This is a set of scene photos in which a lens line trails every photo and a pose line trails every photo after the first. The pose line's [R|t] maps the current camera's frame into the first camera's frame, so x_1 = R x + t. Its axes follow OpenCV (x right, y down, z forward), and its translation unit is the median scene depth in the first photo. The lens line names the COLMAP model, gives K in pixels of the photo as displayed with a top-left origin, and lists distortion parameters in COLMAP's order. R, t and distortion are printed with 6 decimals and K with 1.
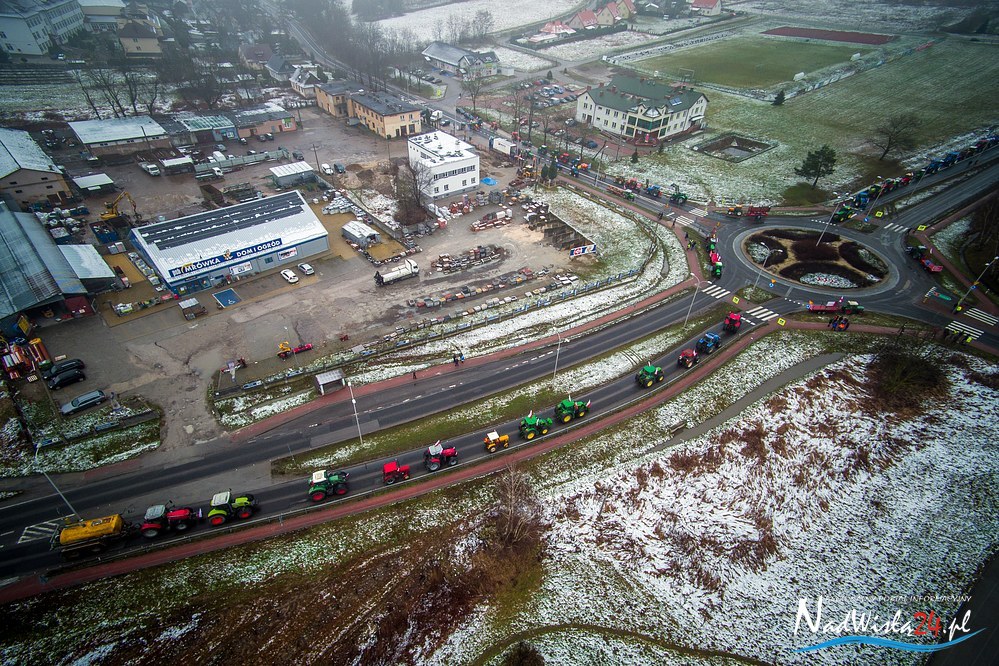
lens RADIAL K [[506.8, 0, 491.0], [0, 506.8, 331.3], [0, 0, 1]] dist [0.141931, -0.016365]
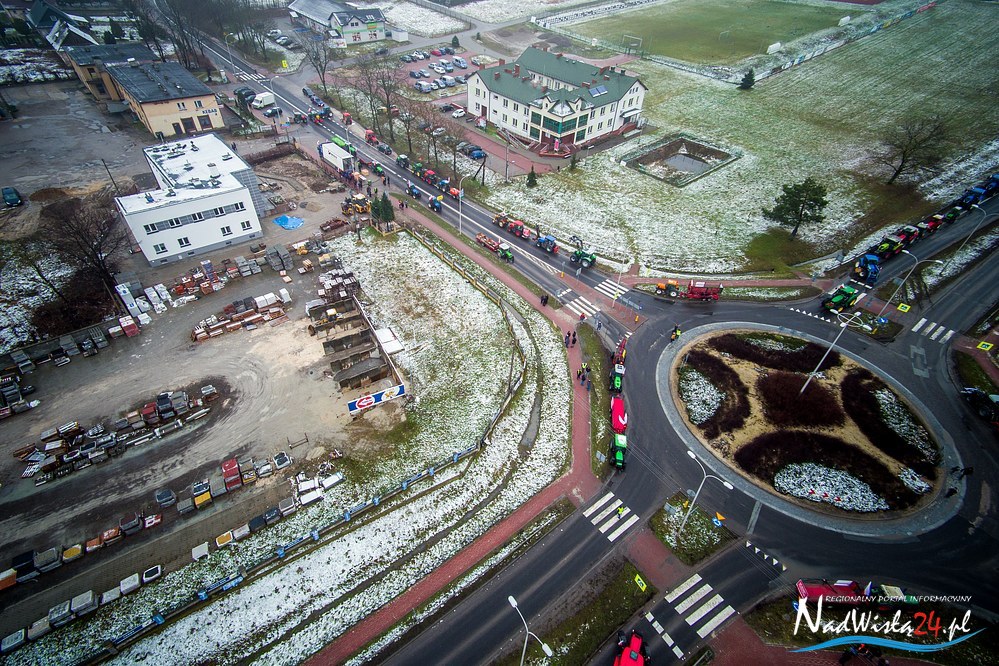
lens RADIAL K [[499.3, 0, 490.1], [0, 499.3, 308.5], [0, 0, 1]] dist [0.139656, -0.017641]
pose [[0.999624, -0.012223, 0.024553, 0.229467], [0.011280, 0.999206, 0.038203, -0.216546], [-0.025000, -0.037911, 0.998968, 0.390865]]
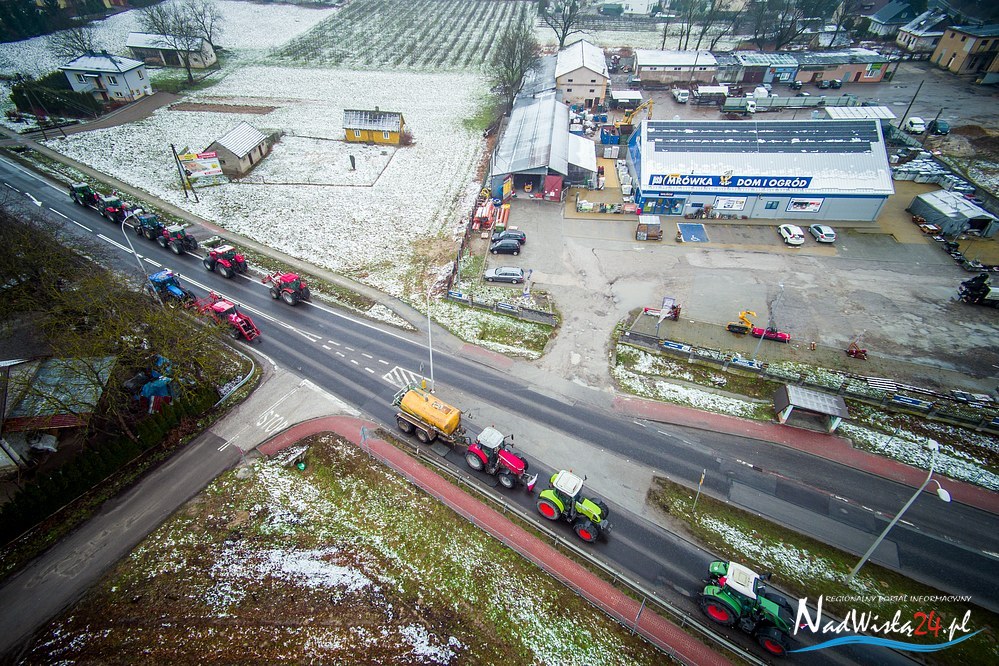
lens RADIAL K [[506.8, 0, 491.0], [0, 506.8, 331.3], [0, 0, 1]] dist [0.141931, -0.016365]
pose [[0.652075, 0.444423, -0.614236, -0.127554], [-0.462283, 0.875210, 0.142487, 0.056763], [0.600910, 0.191039, 0.776152, 0.211347]]
